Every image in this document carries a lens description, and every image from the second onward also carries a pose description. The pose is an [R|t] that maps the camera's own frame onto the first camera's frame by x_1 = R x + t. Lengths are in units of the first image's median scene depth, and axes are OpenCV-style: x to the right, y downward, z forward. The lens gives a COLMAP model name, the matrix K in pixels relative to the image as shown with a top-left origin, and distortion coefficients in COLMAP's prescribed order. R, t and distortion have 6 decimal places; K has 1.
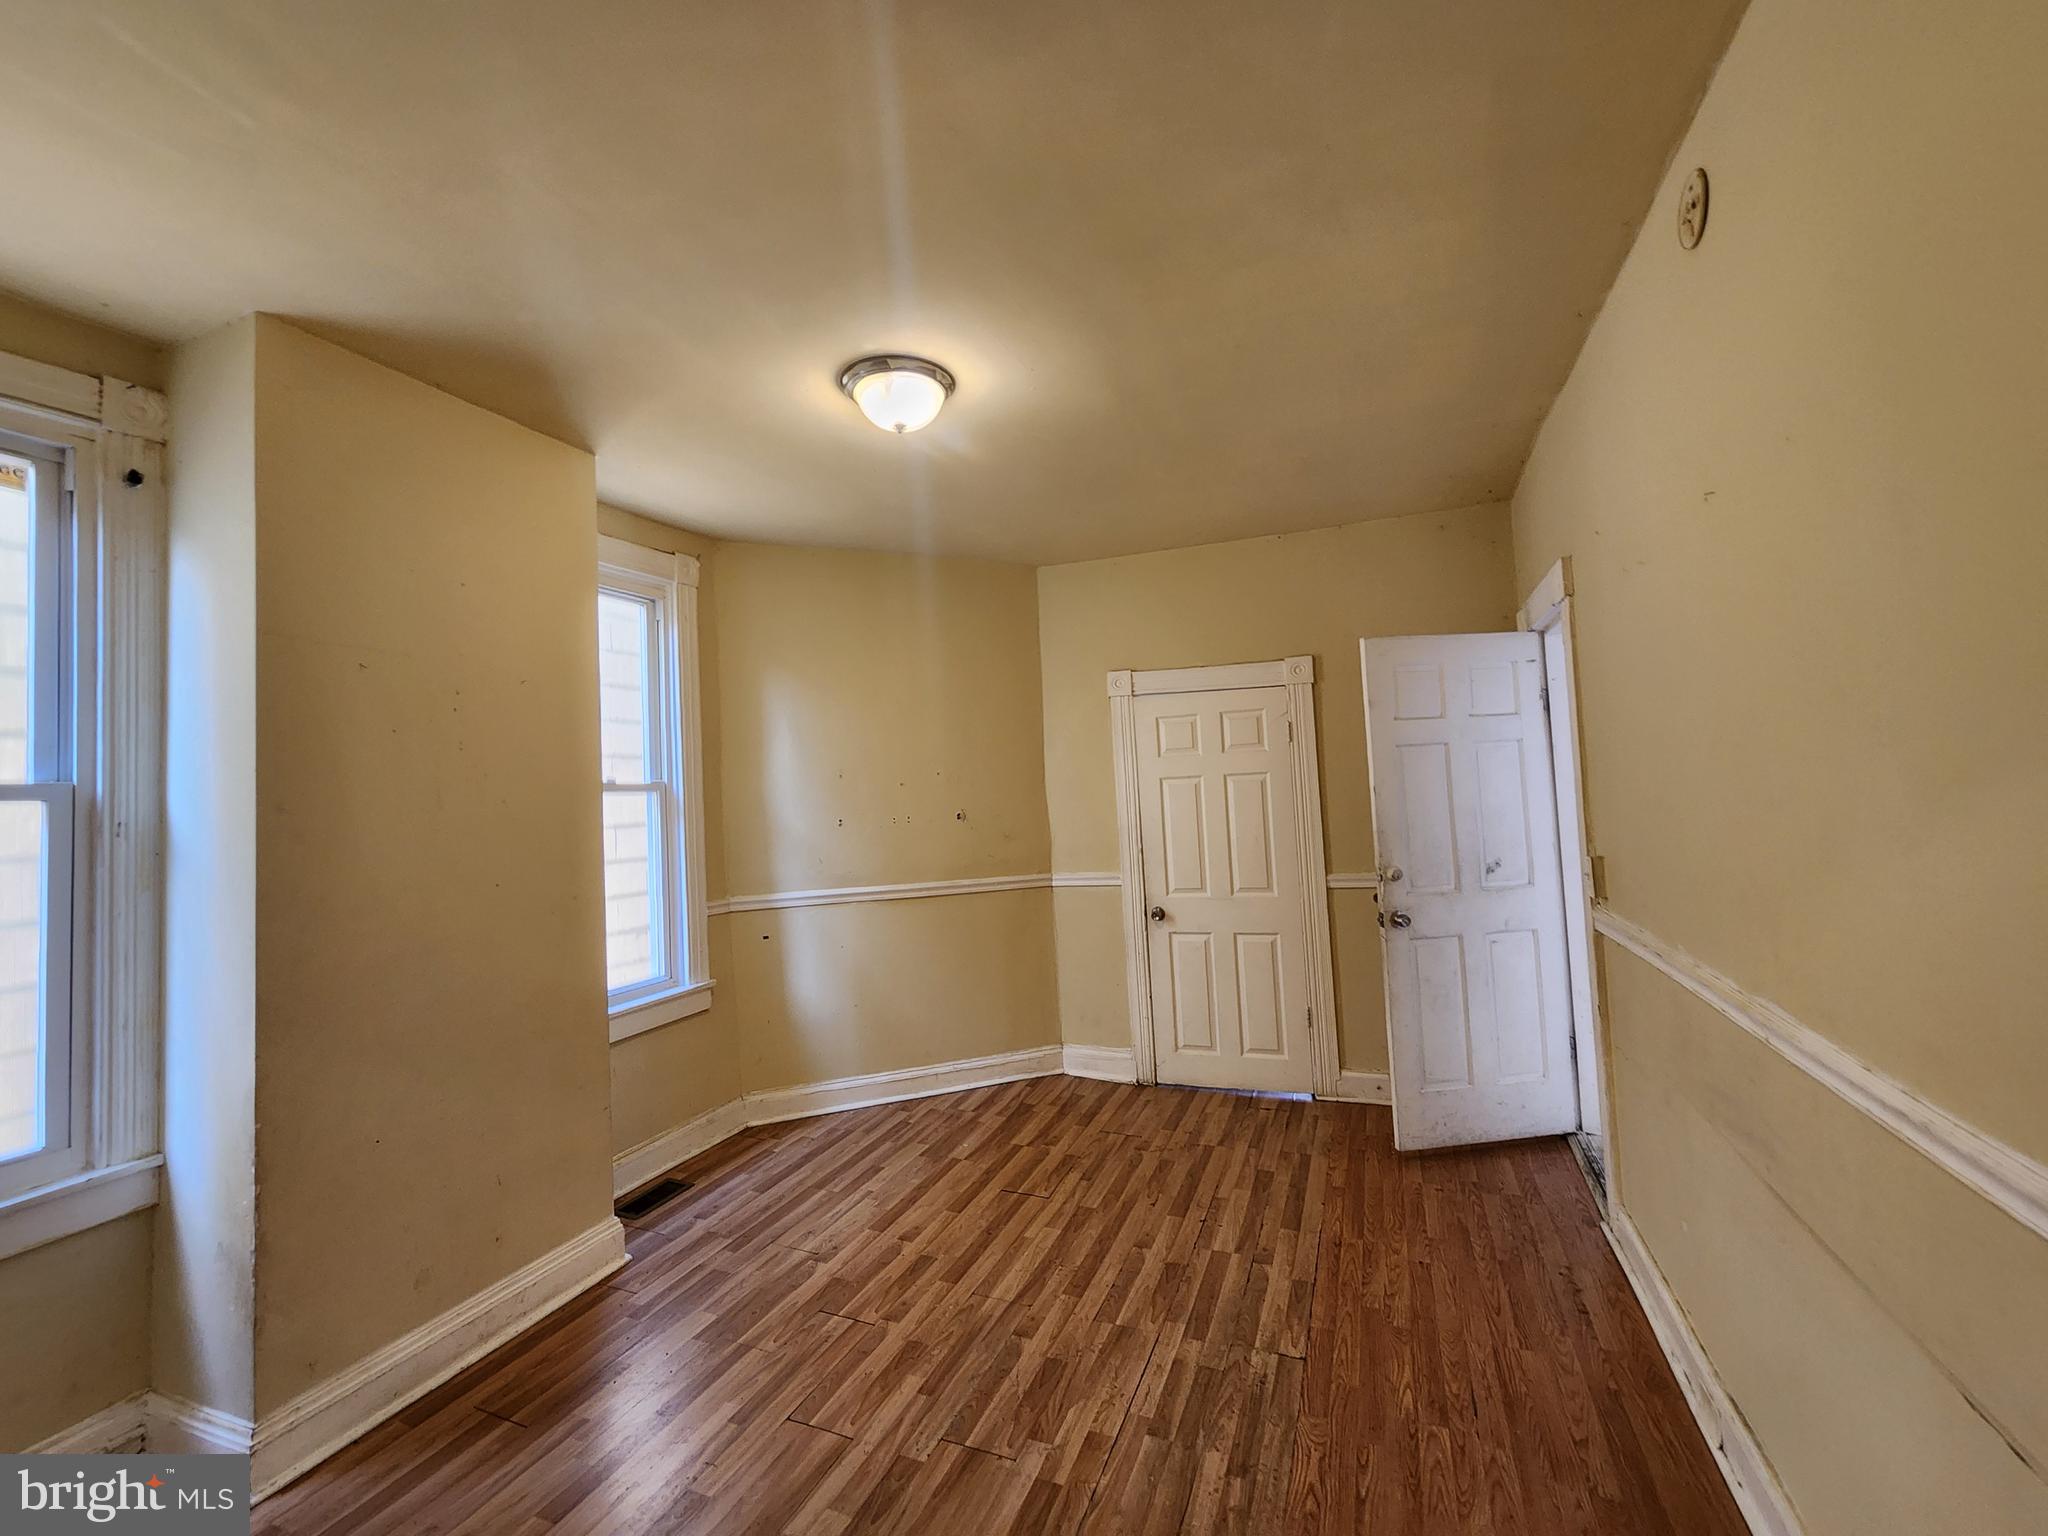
lens RADIAL K [[855.5, 0, 1022.7], [0, 855.5, 764.8], [0, 0, 1]] dist [-0.000109, -0.000082]
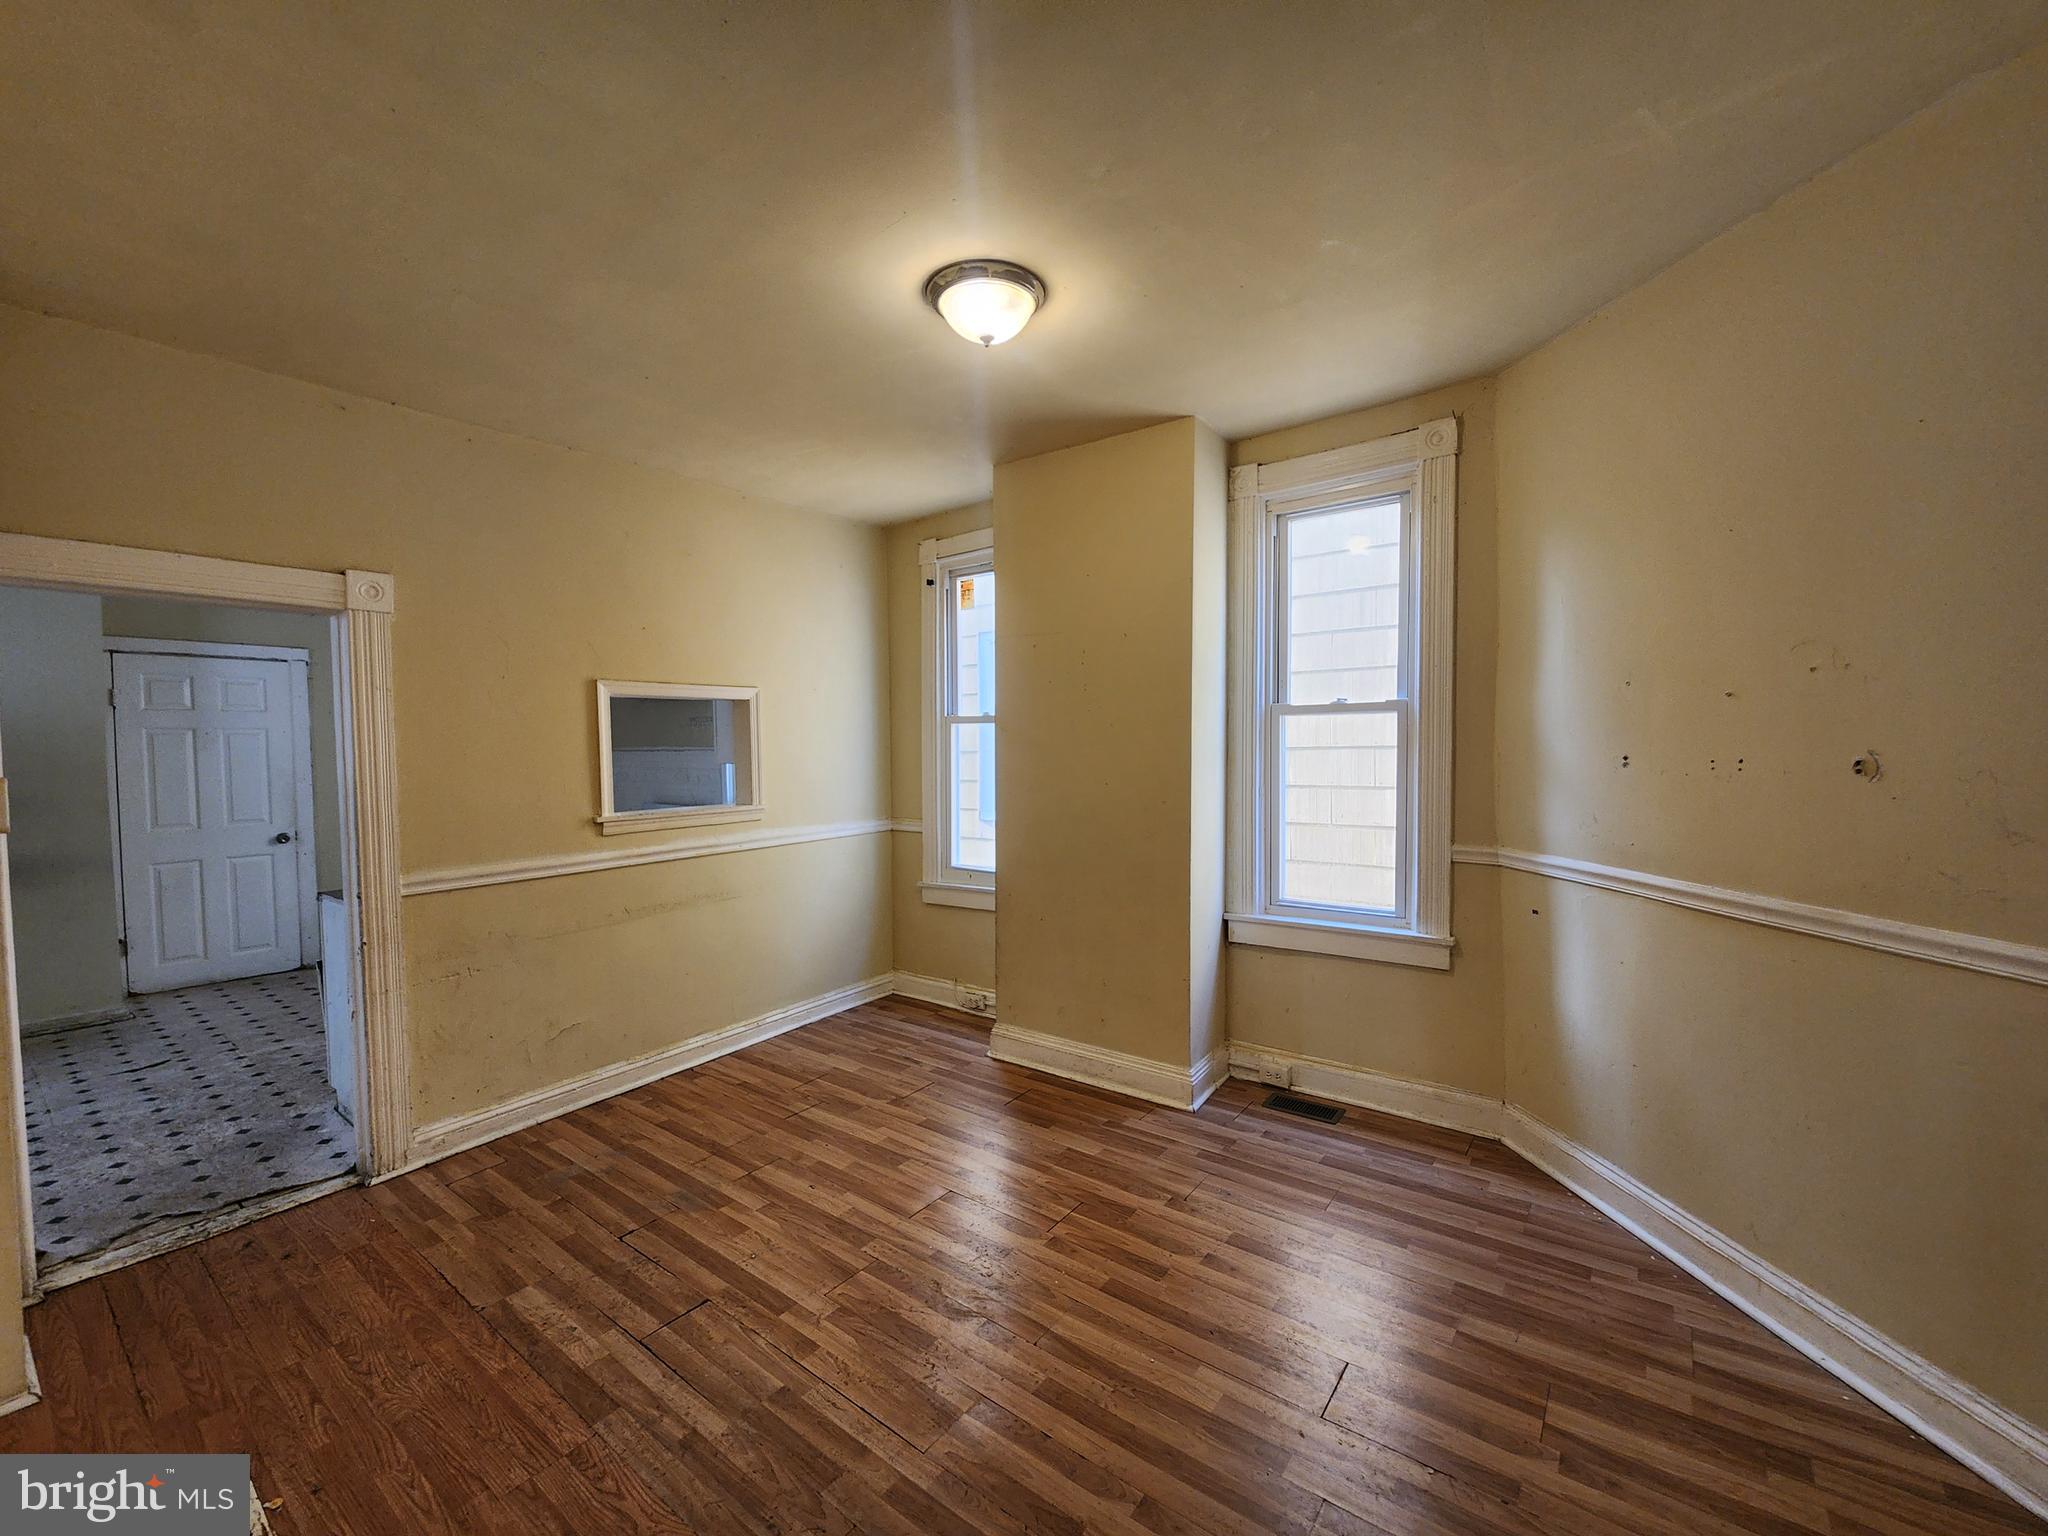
lens RADIAL K [[834.7, 0, 1042.7], [0, 834.7, 779.9], [0, 0, 1]] dist [-0.002068, -0.000745]
pose [[-0.241598, 0.092087, -0.965997, 0.759514], [0.058365, 0.995064, 0.080261, 0.016869], [0.968620, -0.036990, -0.245780, 1.250885]]
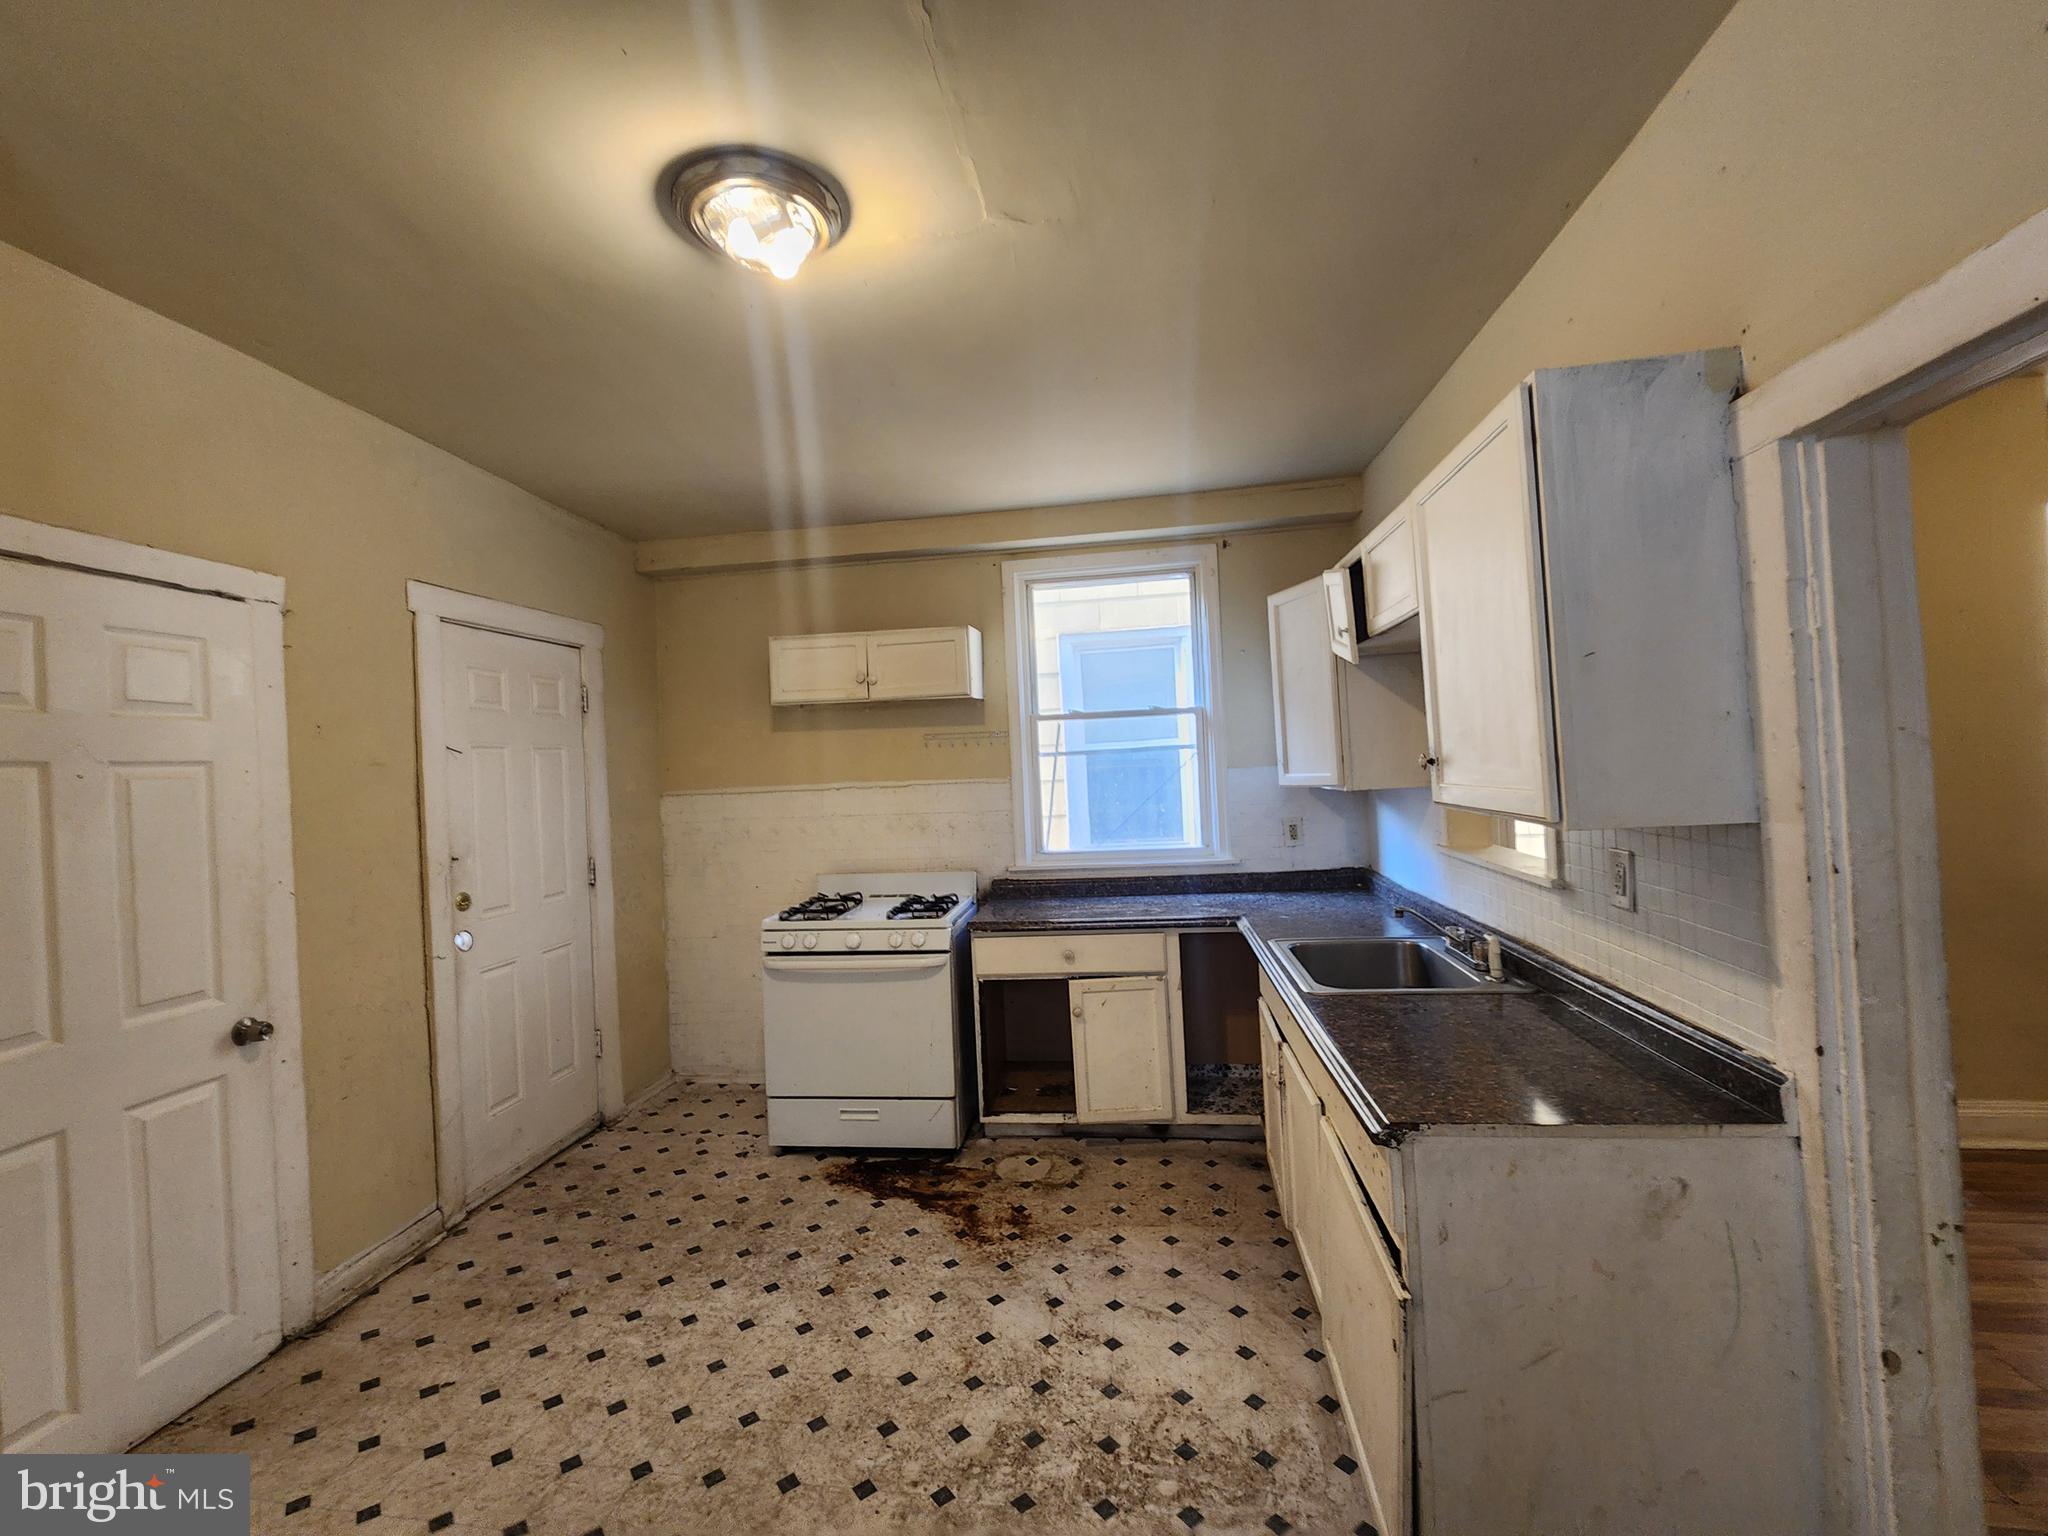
lens RADIAL K [[855.5, 0, 1022.7], [0, 855.5, 764.8], [0, 0, 1]] dist [-0.000109, -0.000082]
pose [[0.247931, 0.033628, -0.968194, 0.234450], [0.068872, 0.996257, 0.052239, -0.040497], [0.966327, -0.079633, 0.244687, -0.569445]]
